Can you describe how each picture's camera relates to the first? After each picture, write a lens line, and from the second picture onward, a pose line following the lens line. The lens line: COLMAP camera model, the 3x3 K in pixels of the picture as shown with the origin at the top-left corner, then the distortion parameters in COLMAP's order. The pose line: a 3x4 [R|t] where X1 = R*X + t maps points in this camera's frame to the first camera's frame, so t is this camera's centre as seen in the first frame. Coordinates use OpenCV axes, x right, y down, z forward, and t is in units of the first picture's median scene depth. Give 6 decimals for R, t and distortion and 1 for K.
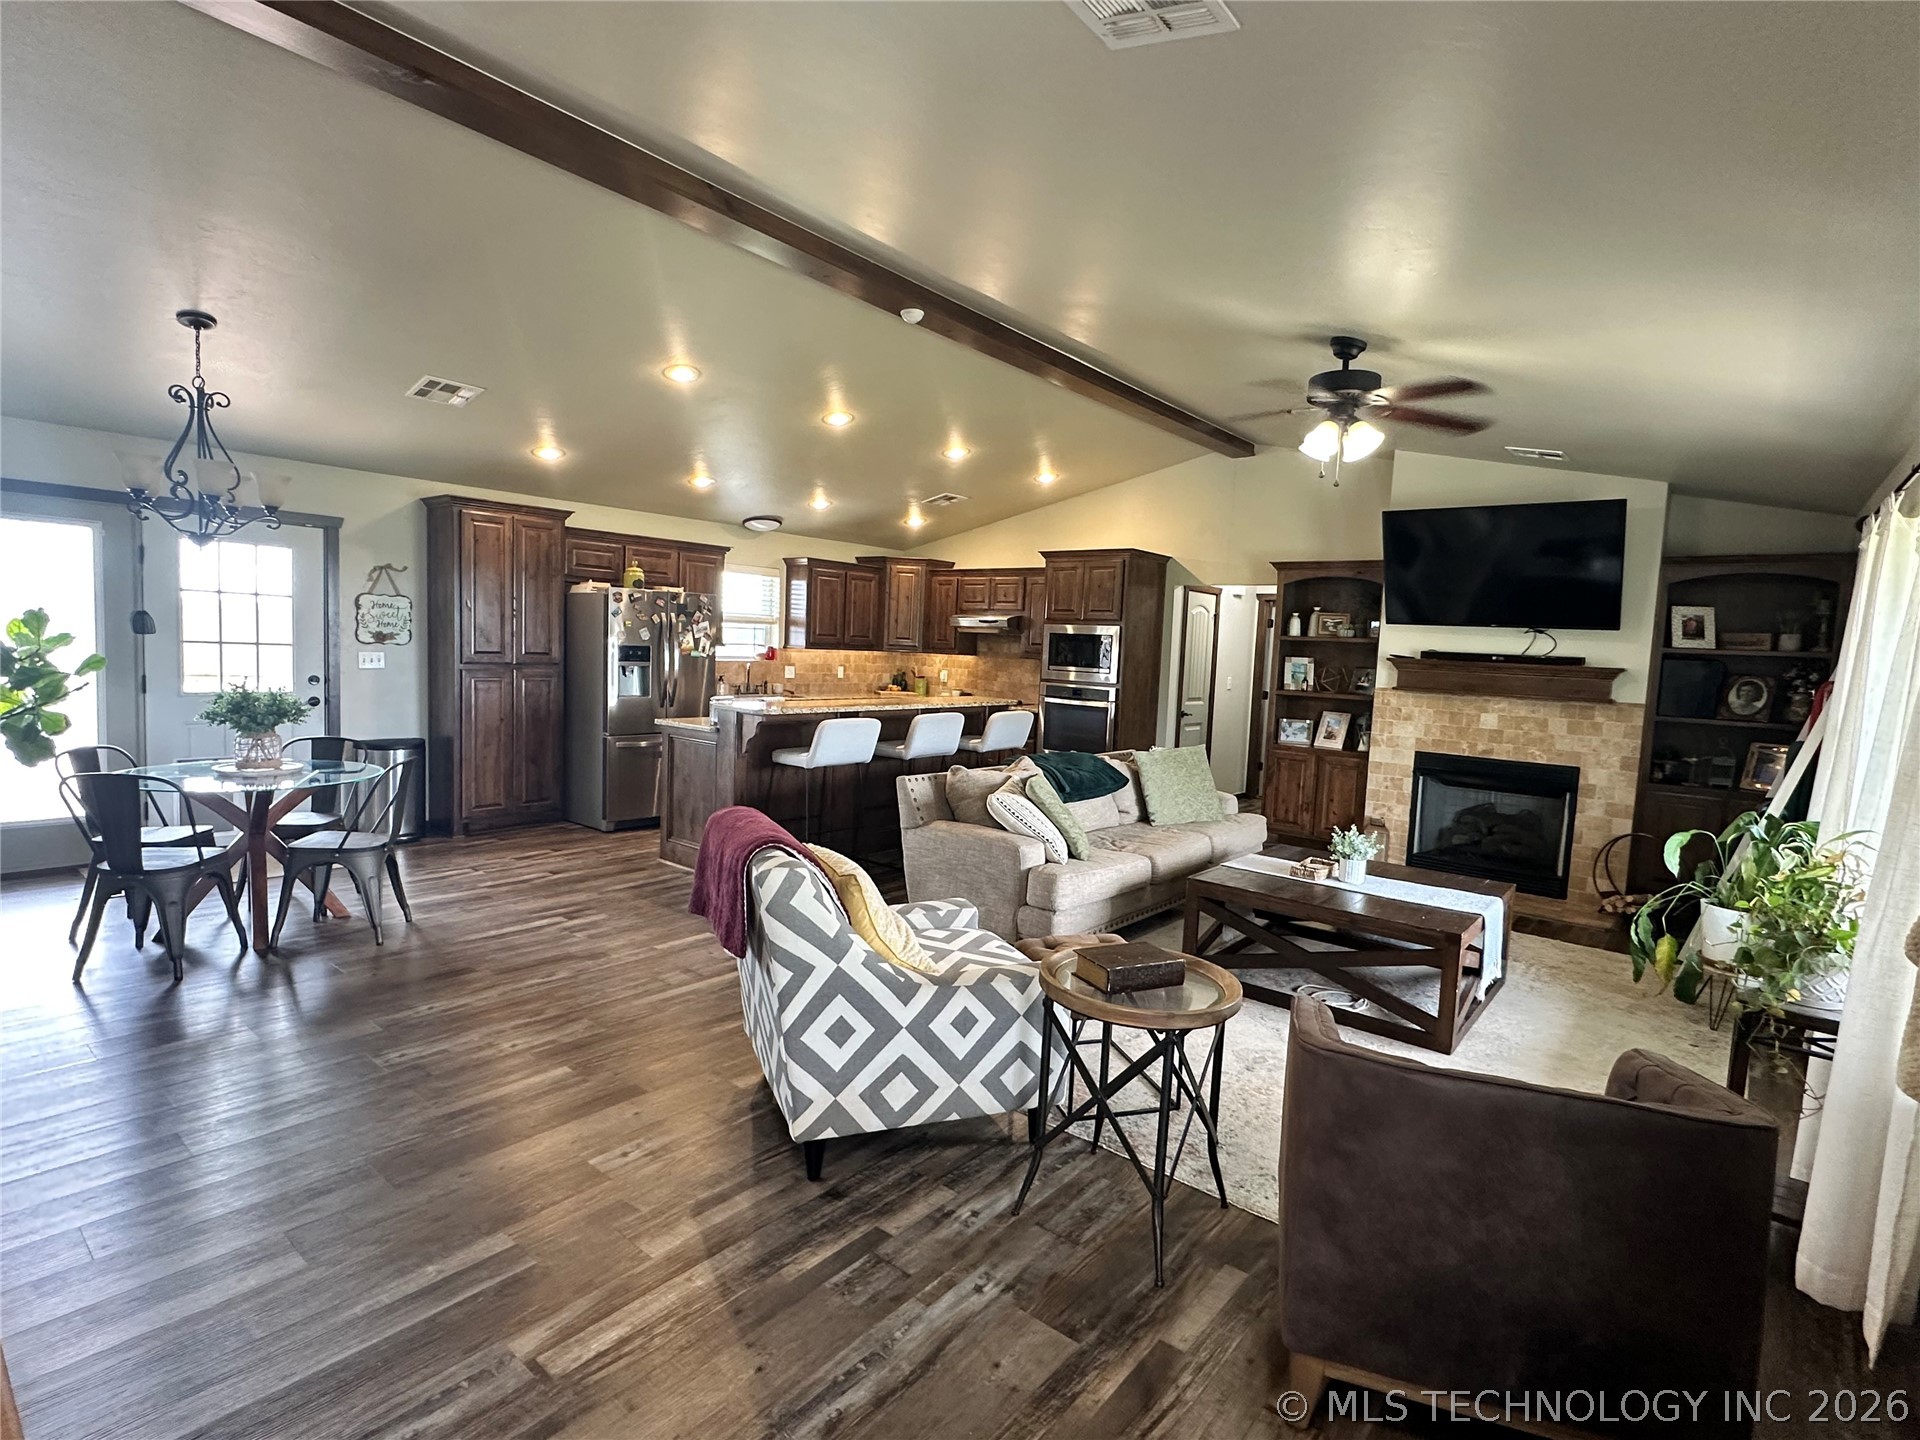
lens RADIAL K [[952.6, 0, 958.6], [0, 952.6, 721.7], [0, 0, 1]] dist [0.003820, 0.000016]
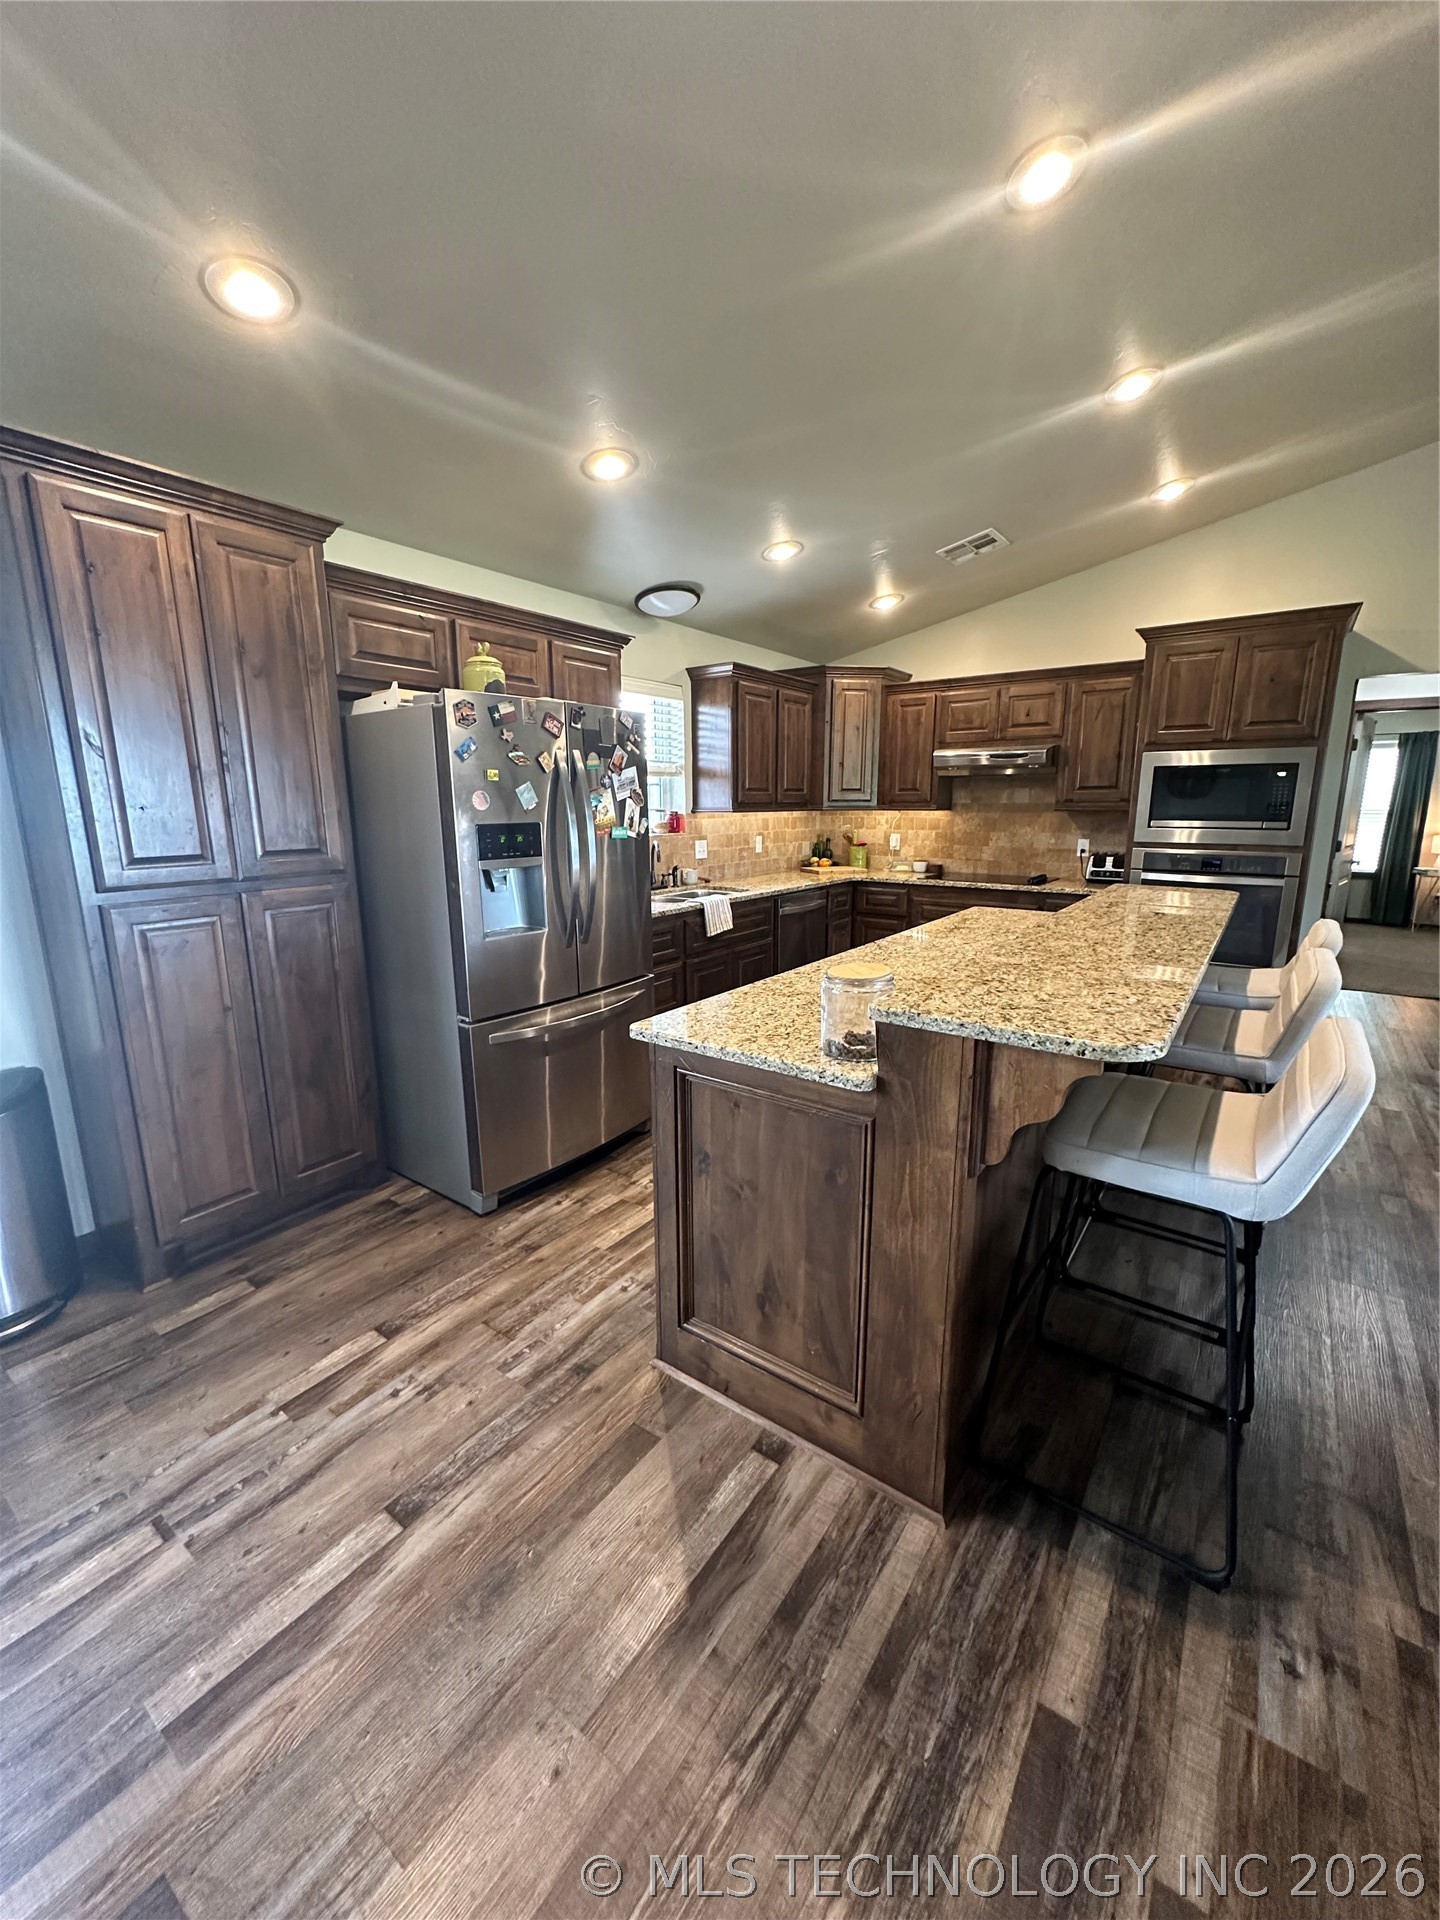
lens RADIAL K [[766.1, 0, 721.0], [0, 766.1, 960.7], [0, 0, 1]] dist [-0.000968, -0.000281]
pose [[0.997084, -0.059087, 0.048287, -0.248479], [0.052712, 0.990878, 0.124028, -0.052340], [-0.055175, -0.121121, 0.991103, 0.594172]]
